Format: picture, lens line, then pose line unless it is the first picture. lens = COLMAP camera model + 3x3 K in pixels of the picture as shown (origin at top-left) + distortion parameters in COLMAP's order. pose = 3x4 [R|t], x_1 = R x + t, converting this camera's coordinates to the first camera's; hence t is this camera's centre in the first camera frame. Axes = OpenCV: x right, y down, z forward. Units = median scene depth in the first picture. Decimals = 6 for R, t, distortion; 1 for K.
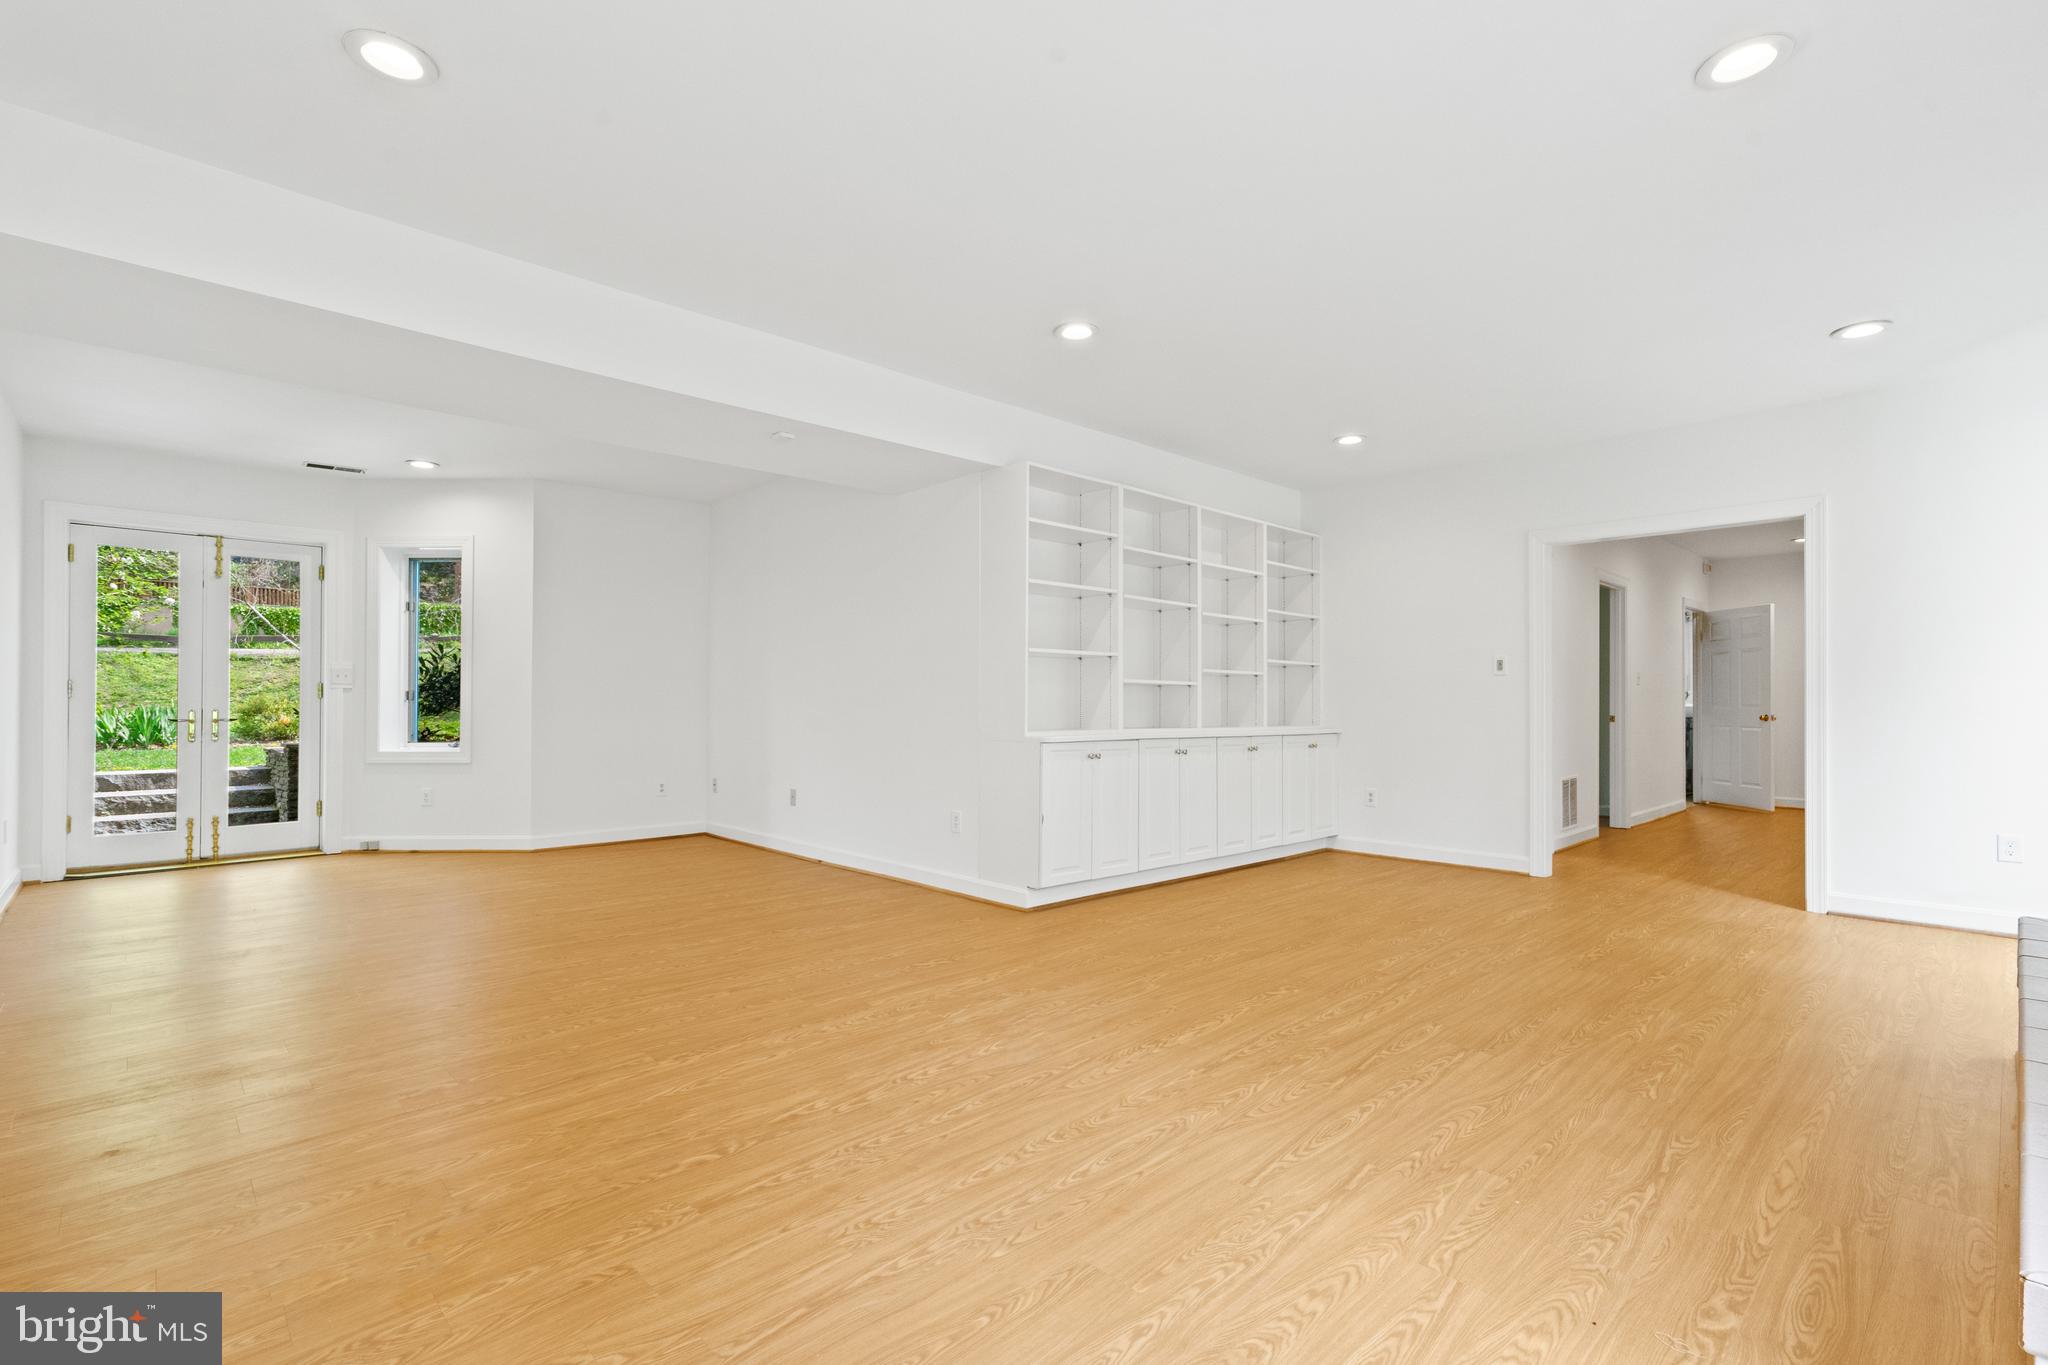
lens RADIAL K [[918.5, 0, 1019.5], [0, 918.5, 696.1], [0, 0, 1]] dist [0.000936, 0.000242]
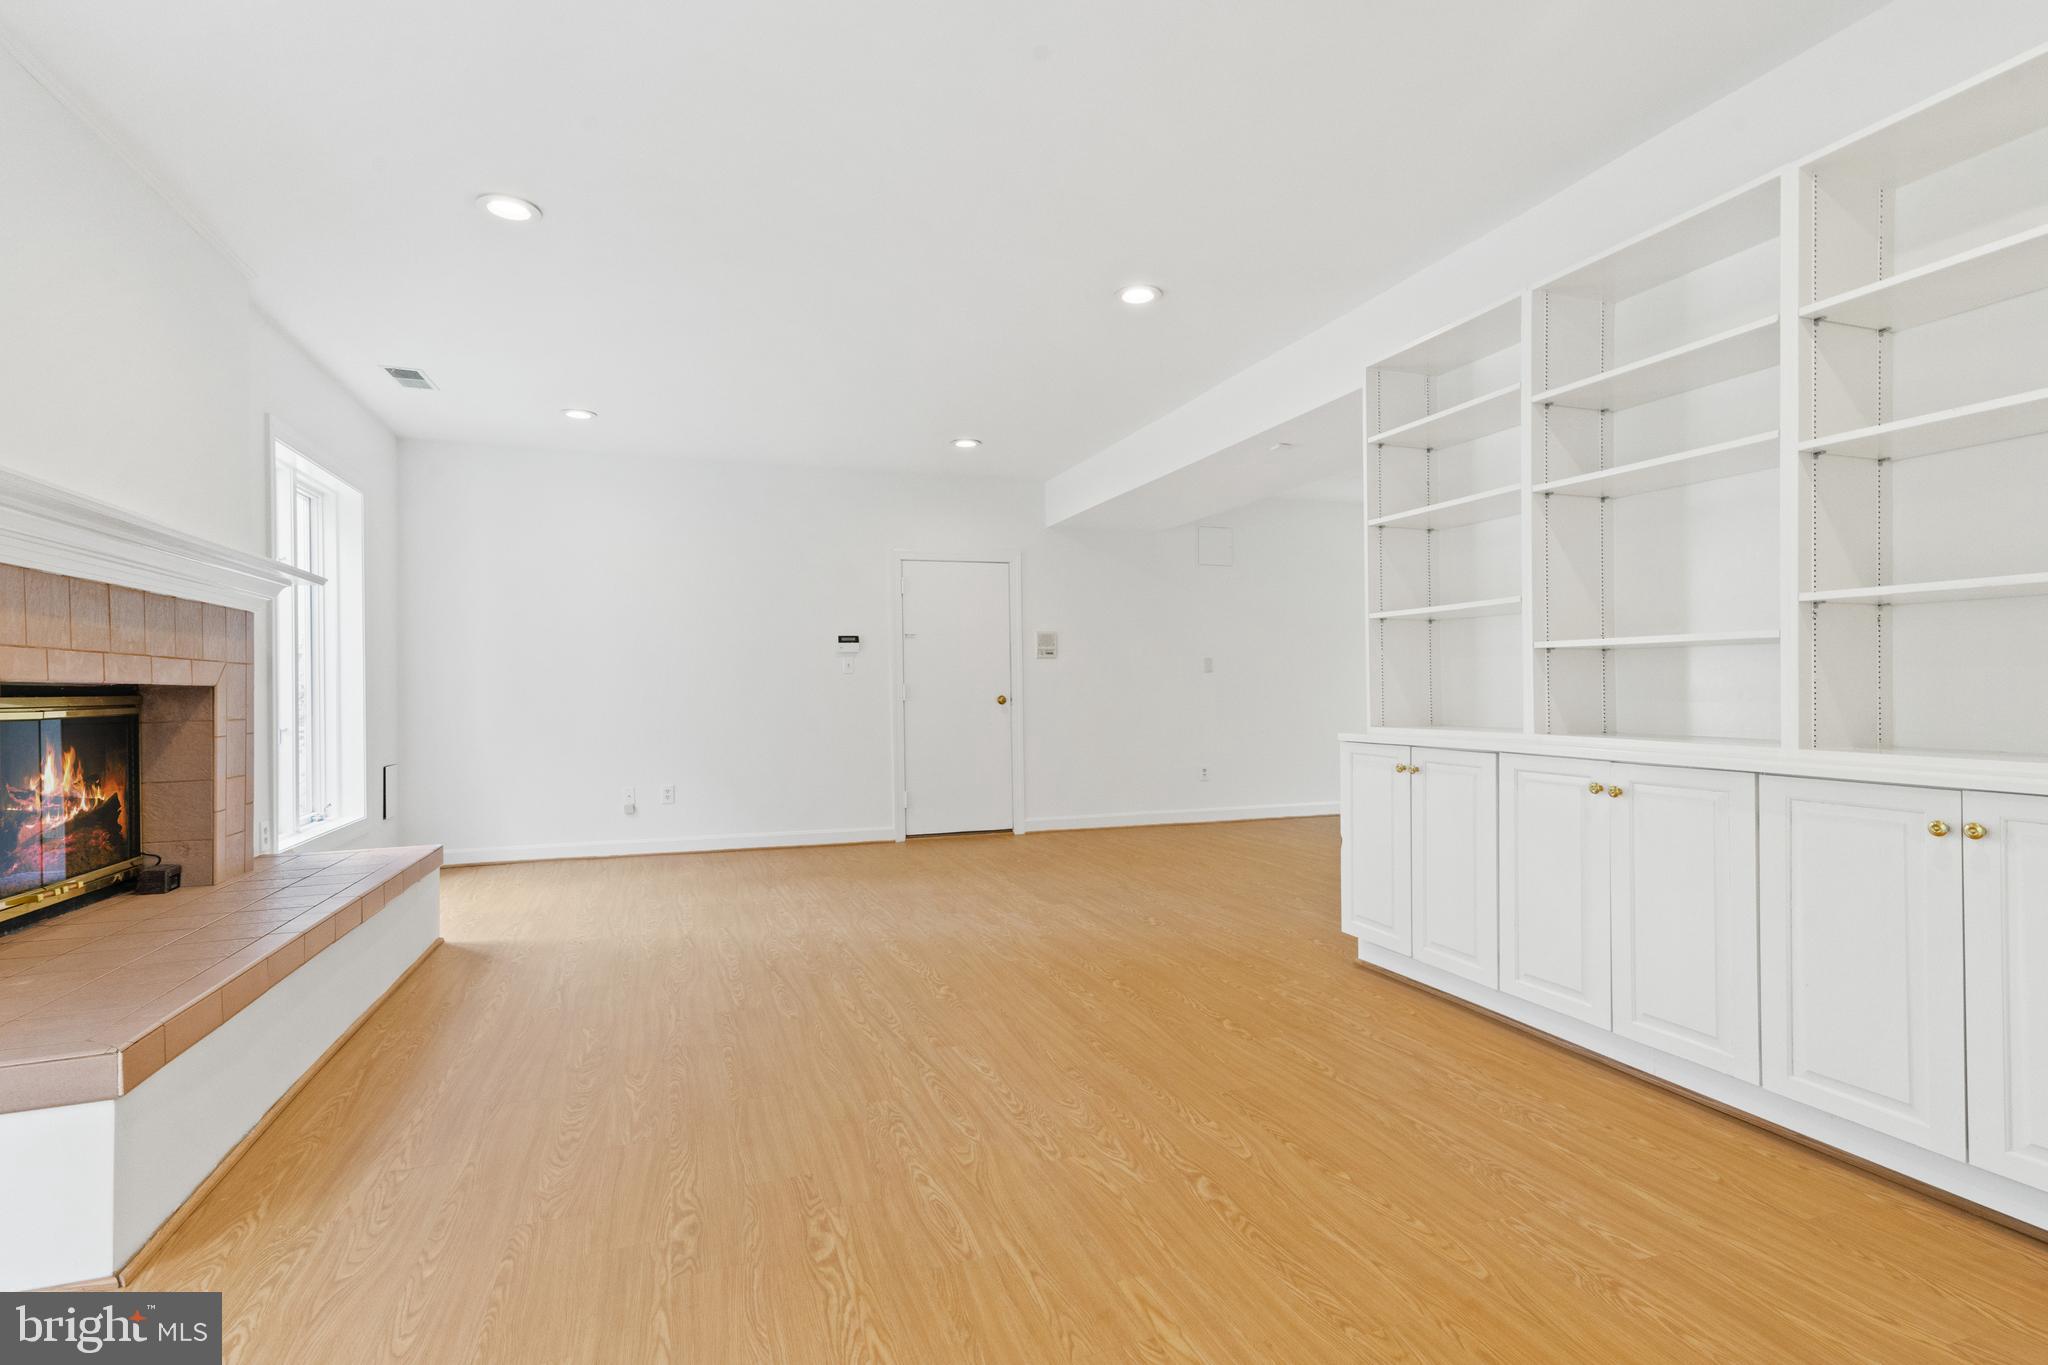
lens RADIAL K [[959.7, 0, 1020.9], [0, 959.7, 688.2], [0, 0, 1]] dist [-0.018250, -0.000381]
pose [[-0.386021, -0.002535, -0.922487, 1.254467], [0.015616, 0.999835, -0.009282, 0.017125], [0.922358, -0.017988, -0.385917, 1.562464]]
